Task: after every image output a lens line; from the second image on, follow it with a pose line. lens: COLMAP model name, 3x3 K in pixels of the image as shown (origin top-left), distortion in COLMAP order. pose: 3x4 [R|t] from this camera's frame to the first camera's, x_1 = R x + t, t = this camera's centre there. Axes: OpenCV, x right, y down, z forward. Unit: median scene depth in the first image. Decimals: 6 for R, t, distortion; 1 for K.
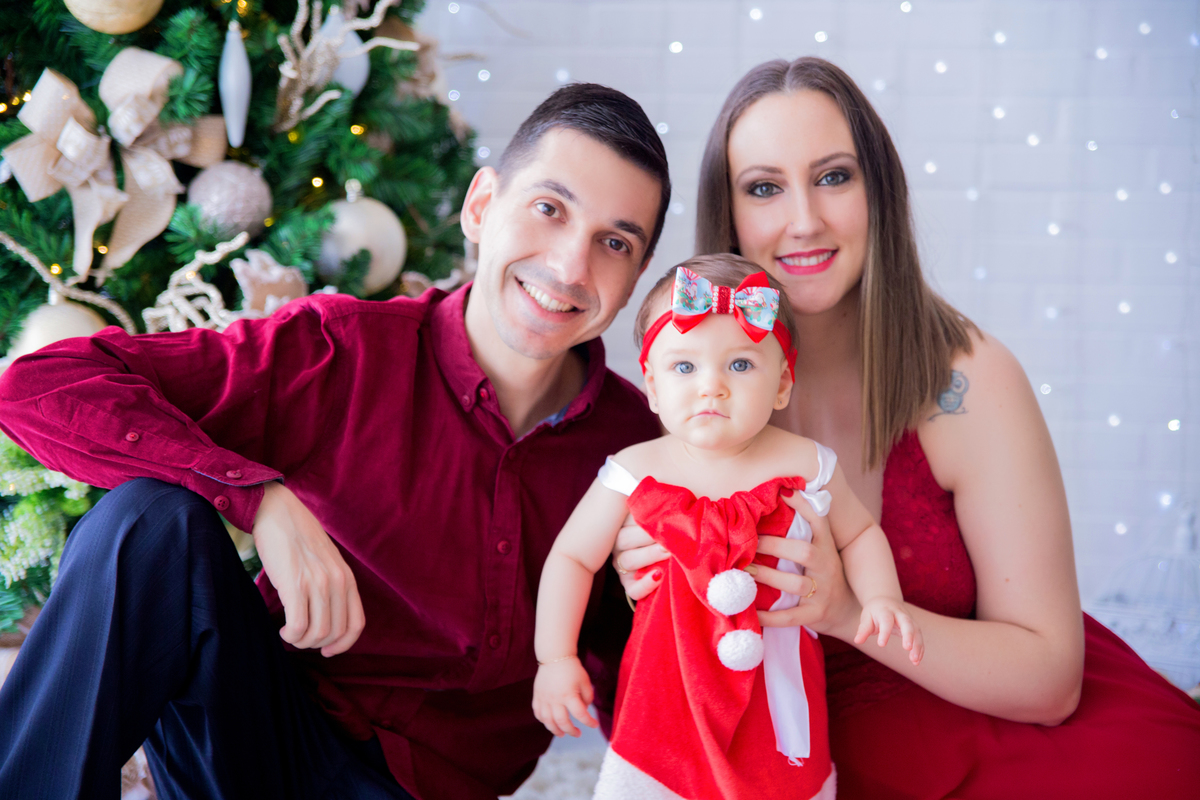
lens RADIAL K [[2169.0, 0, 592.3], [0, 2169.0, 403.0], [0, 0, 1]] dist [0.175986, 0.000000]
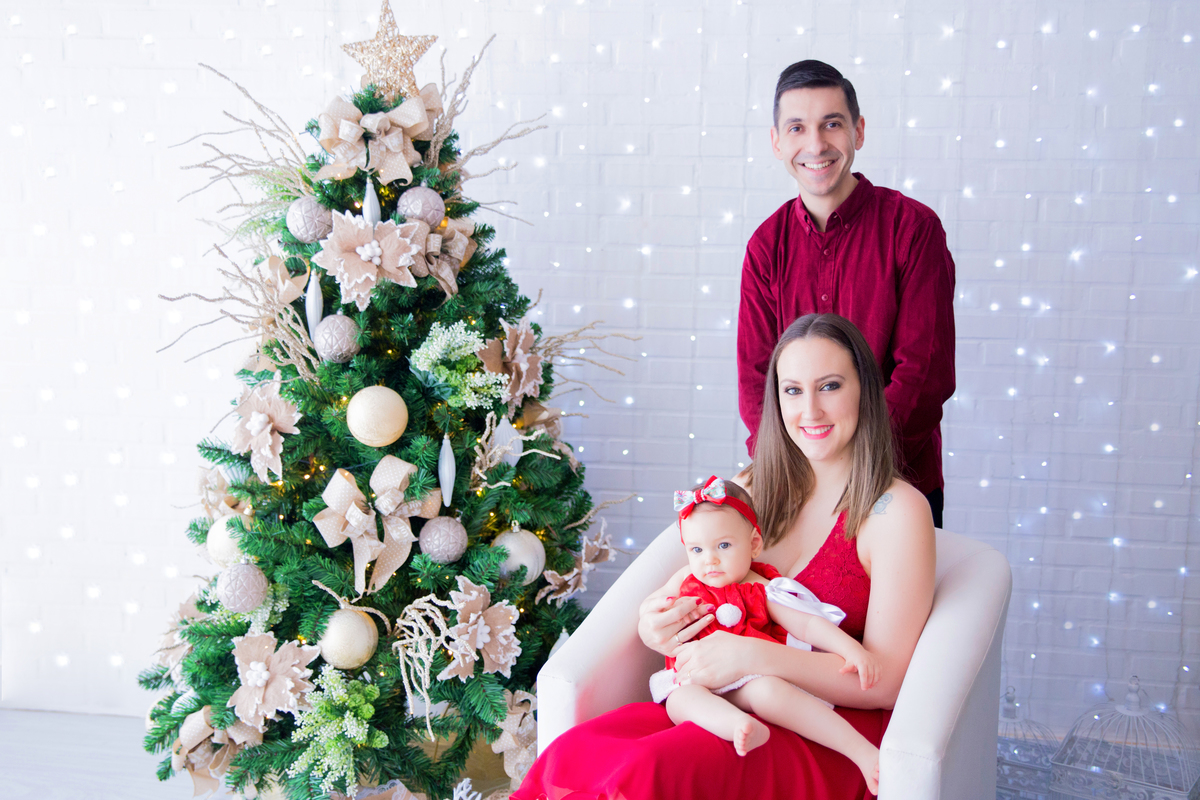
lens RADIAL K [[1408.1, 0, 580.6], [0, 1408.1, 401.8], [0, 0, 1]] dist [0.025675, 0.000000]
pose [[0.999953, -0.001257, -0.009635, -0.051664], [0.001602, 0.999357, 0.035830, -0.241189], [0.009583, -0.035844, 0.999311, -0.075221]]
